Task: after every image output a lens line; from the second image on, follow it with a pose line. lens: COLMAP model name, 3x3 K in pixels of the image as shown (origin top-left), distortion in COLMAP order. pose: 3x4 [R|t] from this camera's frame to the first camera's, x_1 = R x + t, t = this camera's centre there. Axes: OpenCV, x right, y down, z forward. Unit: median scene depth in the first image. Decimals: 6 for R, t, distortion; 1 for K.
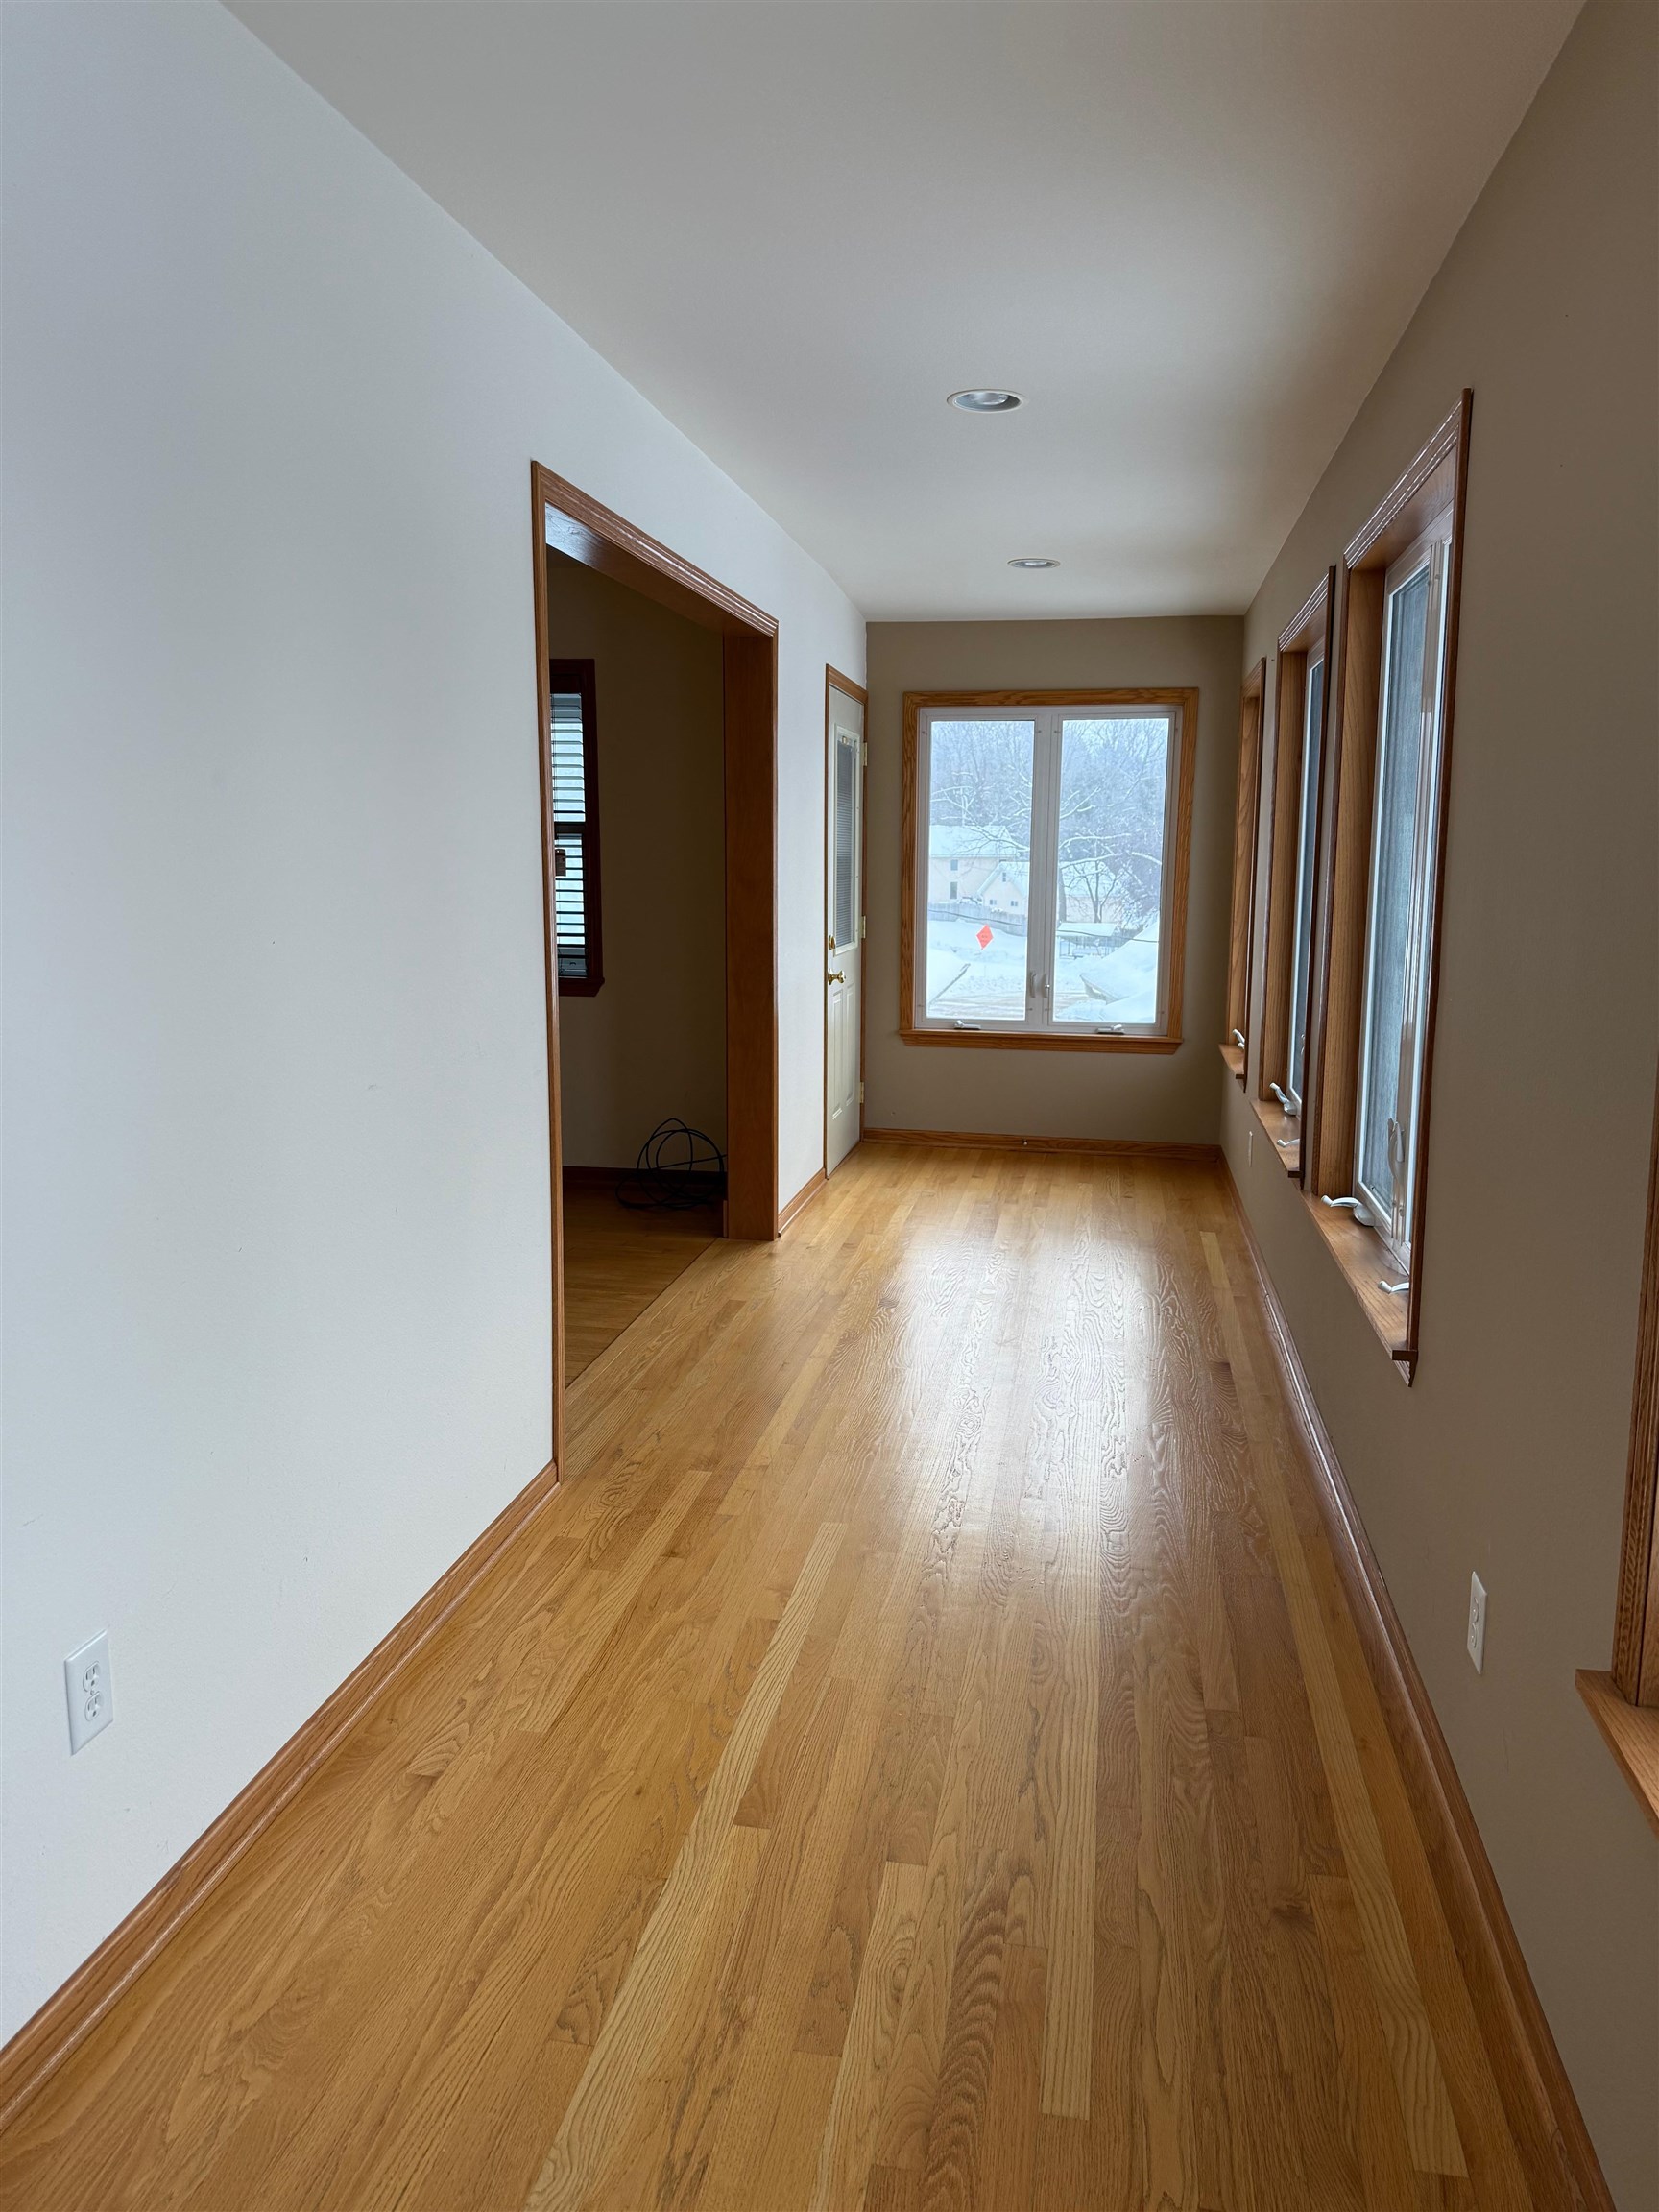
lens RADIAL K [[1530.6, 0, 829.5], [0, 1530.6, 1106.0], [0, 0, 1]] dist [0.119242, -0.193093]
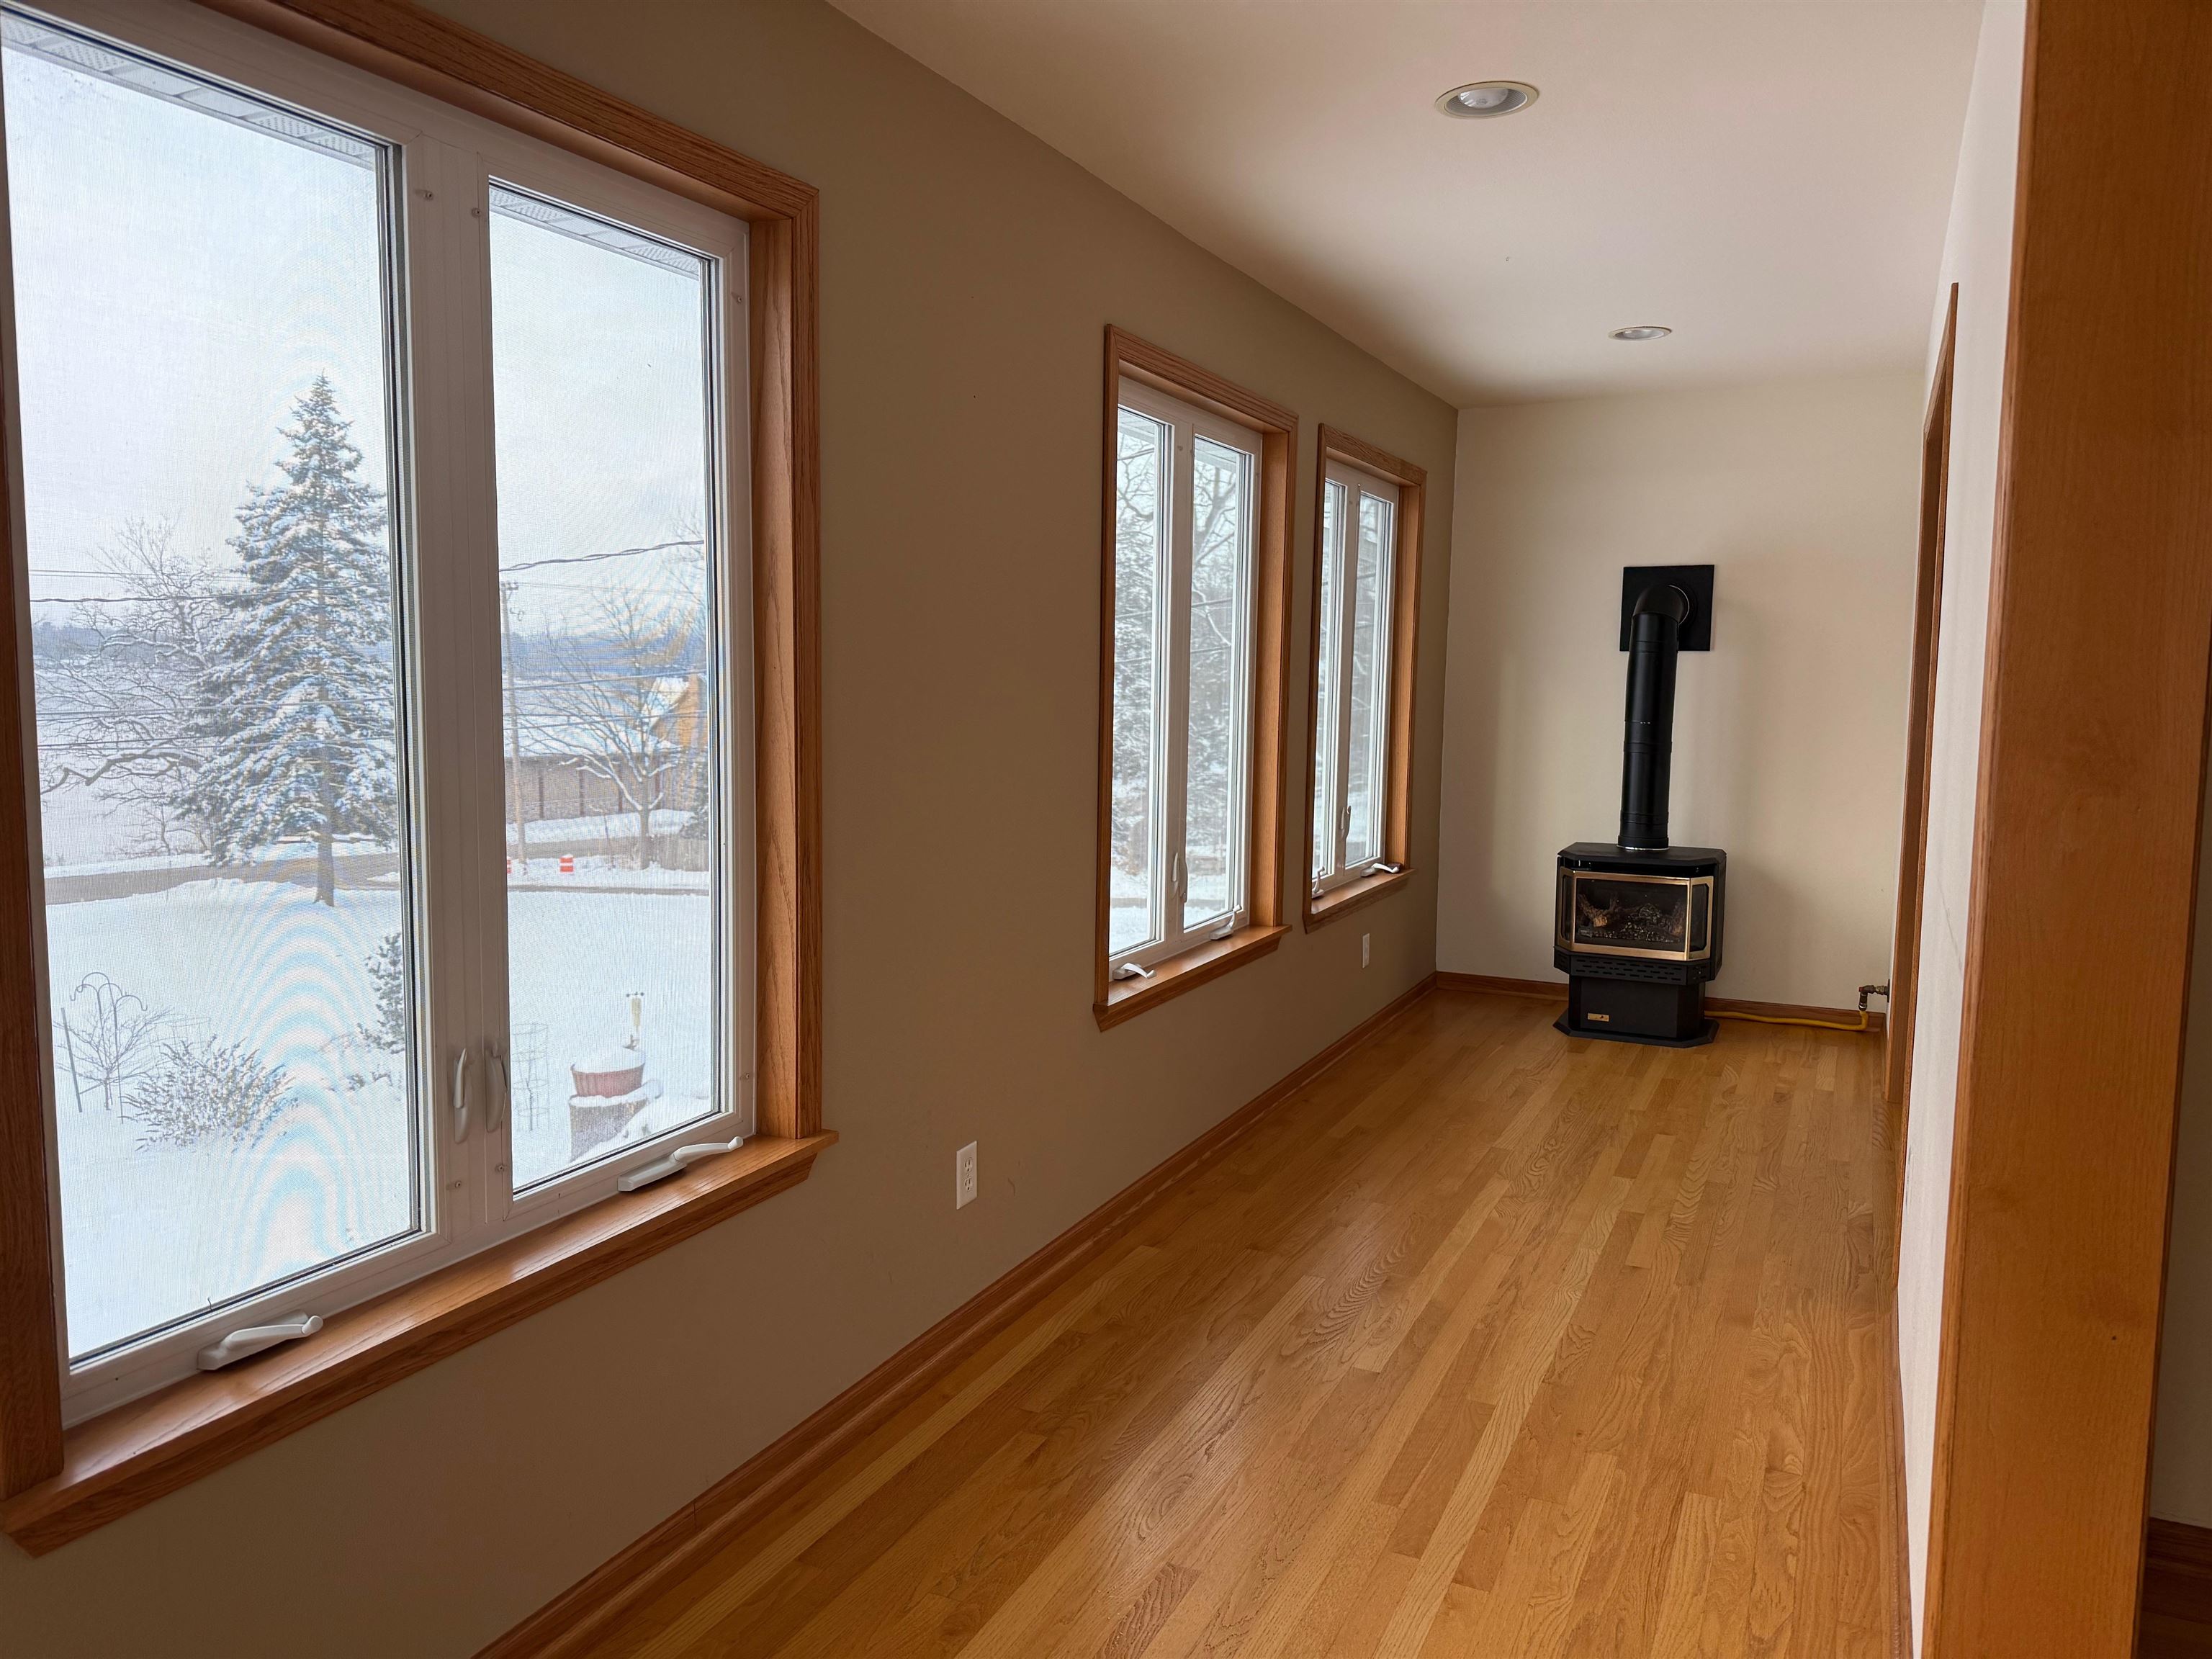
lens RADIAL K [[1530.6, 0, 1106.0], [0, 1530.6, 829.5], [0, 0, 1]] dist [0.119242, -0.193093]
pose [[-0.963481, -0.040392, 0.264713, -0.073309], [0.032526, 0.963586, 0.265415, -0.347754], [-0.265794, 0.264332, -0.927082, 2.155723]]
